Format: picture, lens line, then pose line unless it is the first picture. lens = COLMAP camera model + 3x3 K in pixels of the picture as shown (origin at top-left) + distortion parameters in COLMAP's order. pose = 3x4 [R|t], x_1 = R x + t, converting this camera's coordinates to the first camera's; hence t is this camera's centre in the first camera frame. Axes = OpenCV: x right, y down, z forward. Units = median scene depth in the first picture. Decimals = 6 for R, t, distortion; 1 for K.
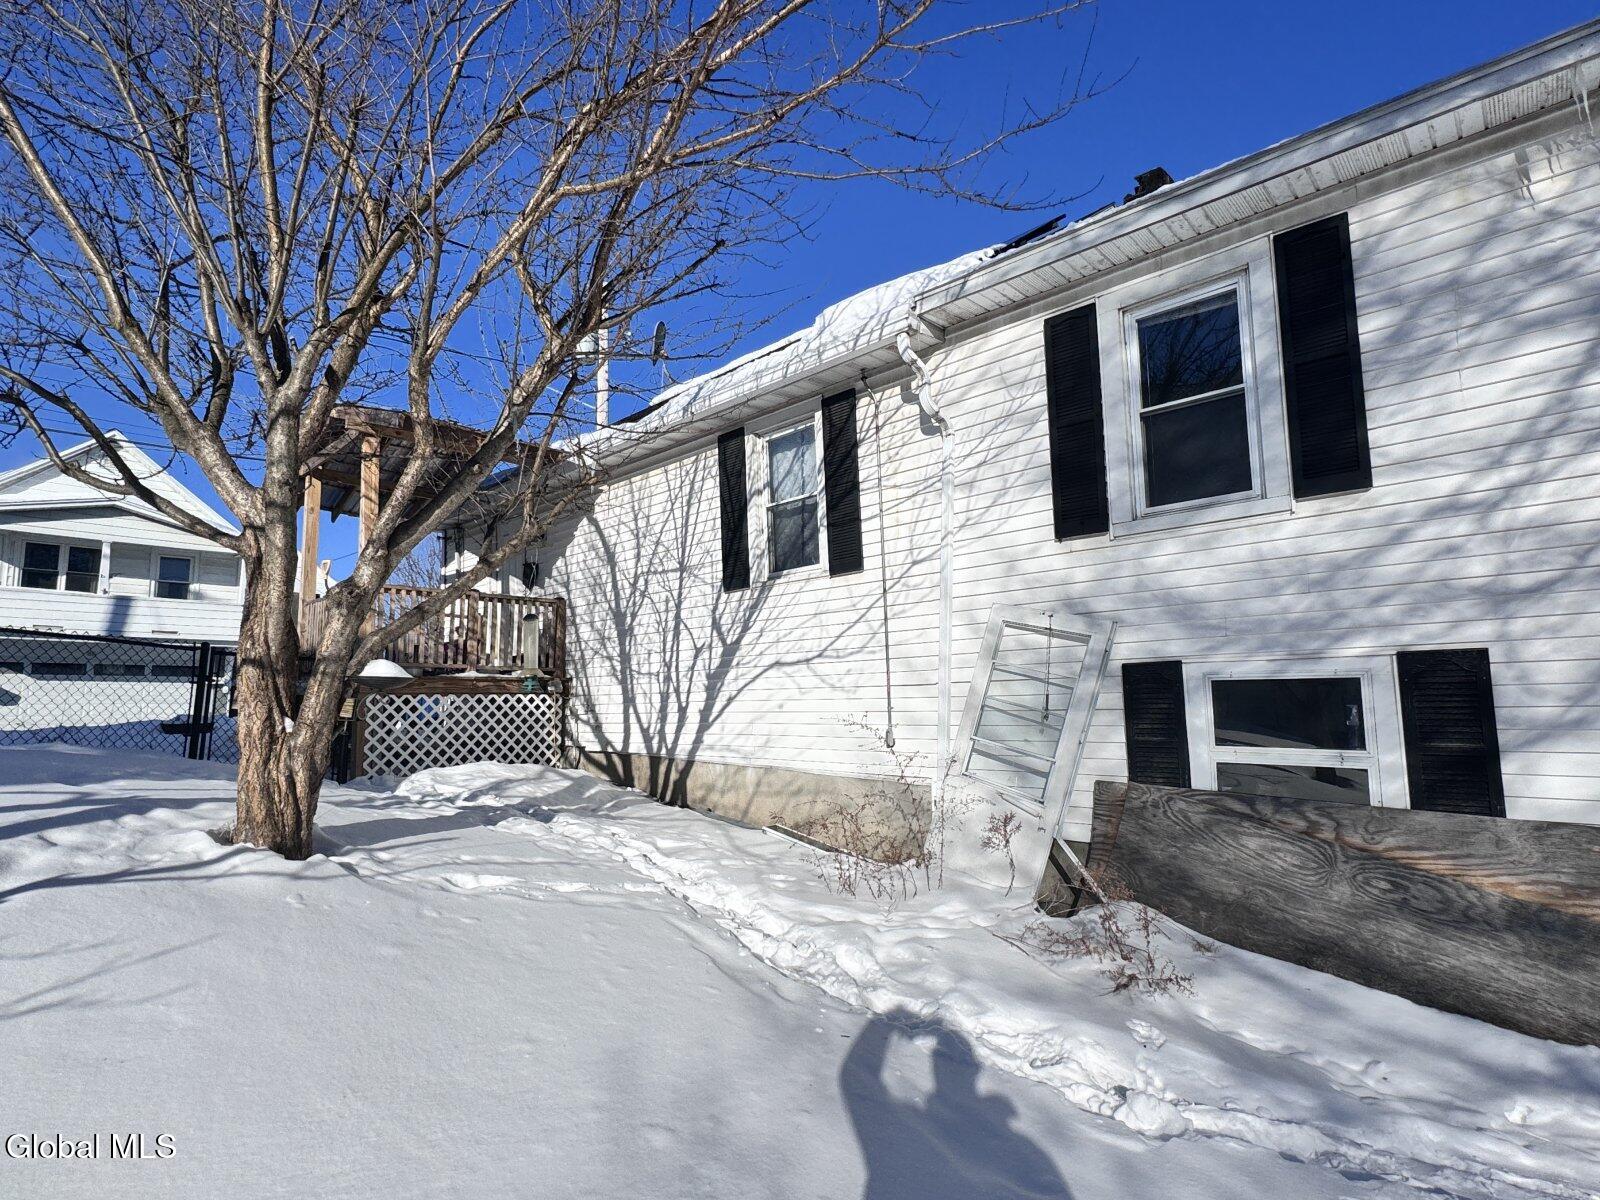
lens RADIAL K [[814.2, 0, 804.2], [0, 814.2, 606.2], [0, 0, 1]] dist [-0.004143, -0.001819]
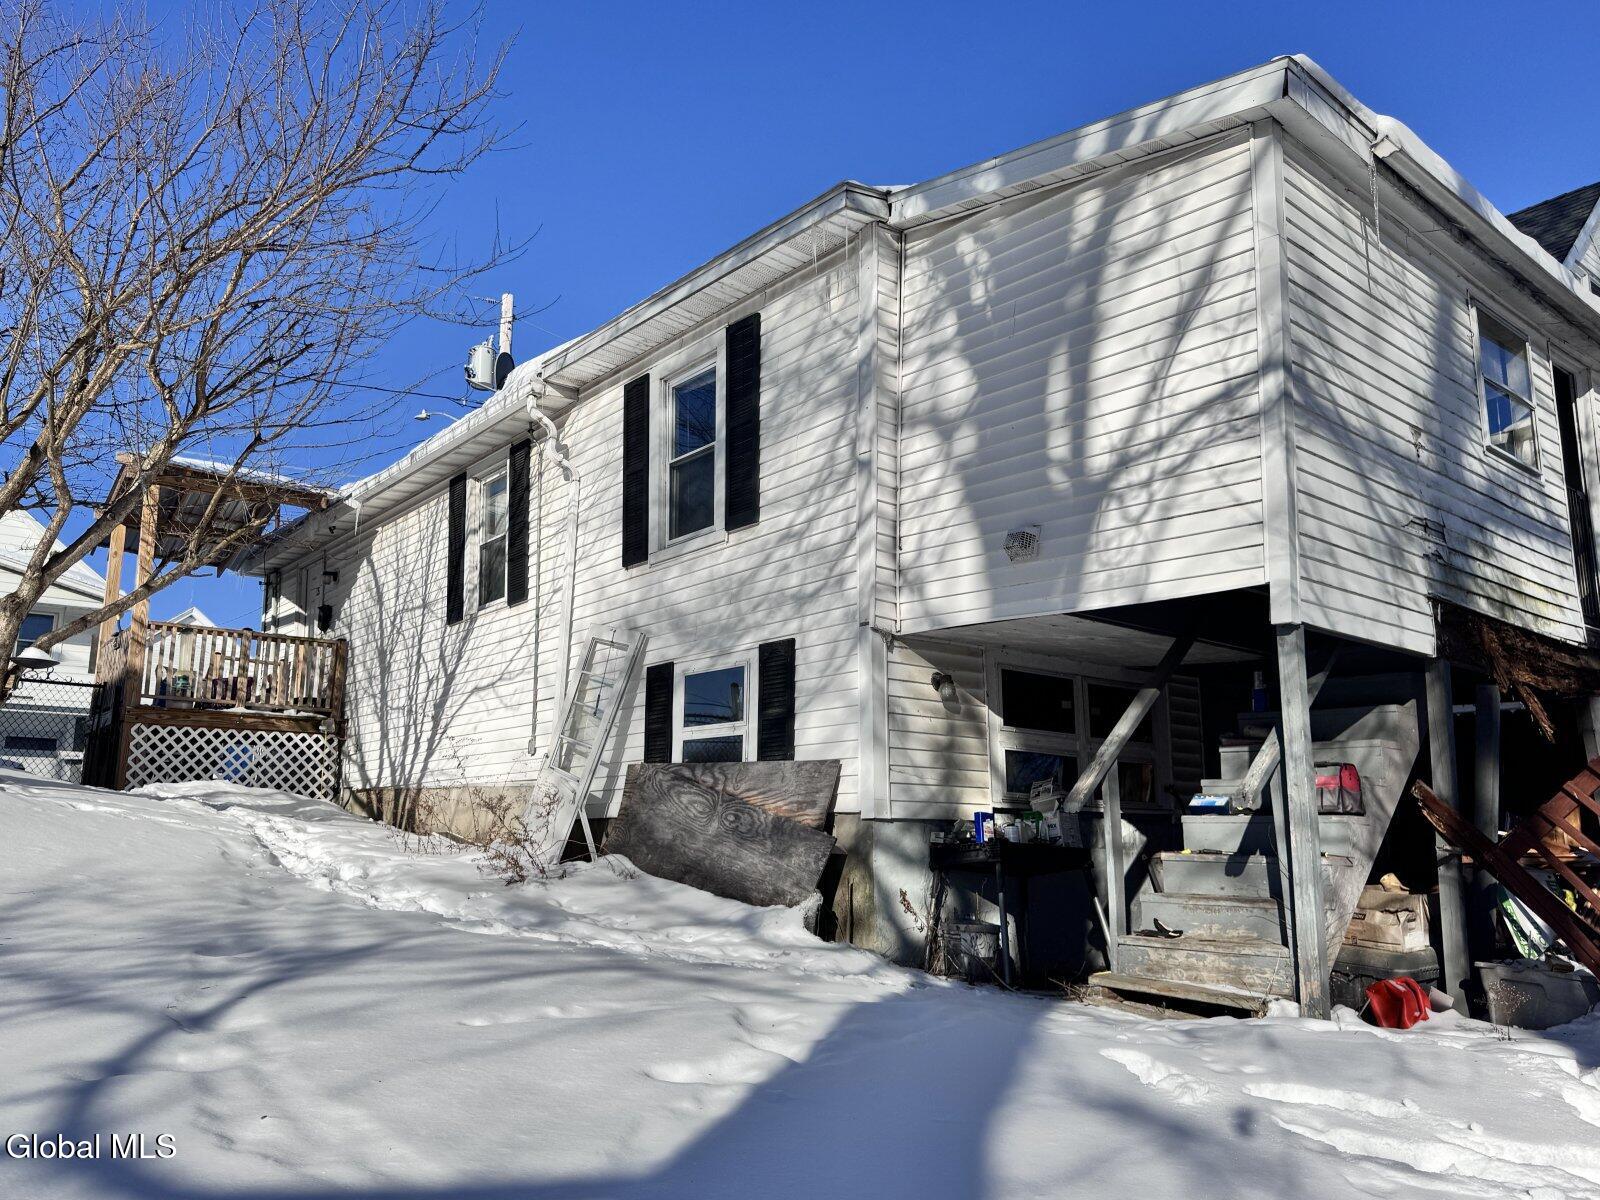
lens RADIAL K [[1203.0, 0, 797.7], [0, 1203.0, 608.0], [0, 0, 1]] dist [0.067651, -0.021321]
pose [[0.991206, -0.004911, -0.132240, 0.711424], [-0.005276, 0.997050, -0.076575, 0.098915], [0.132226, 0.076599, 0.988255, -0.633828]]
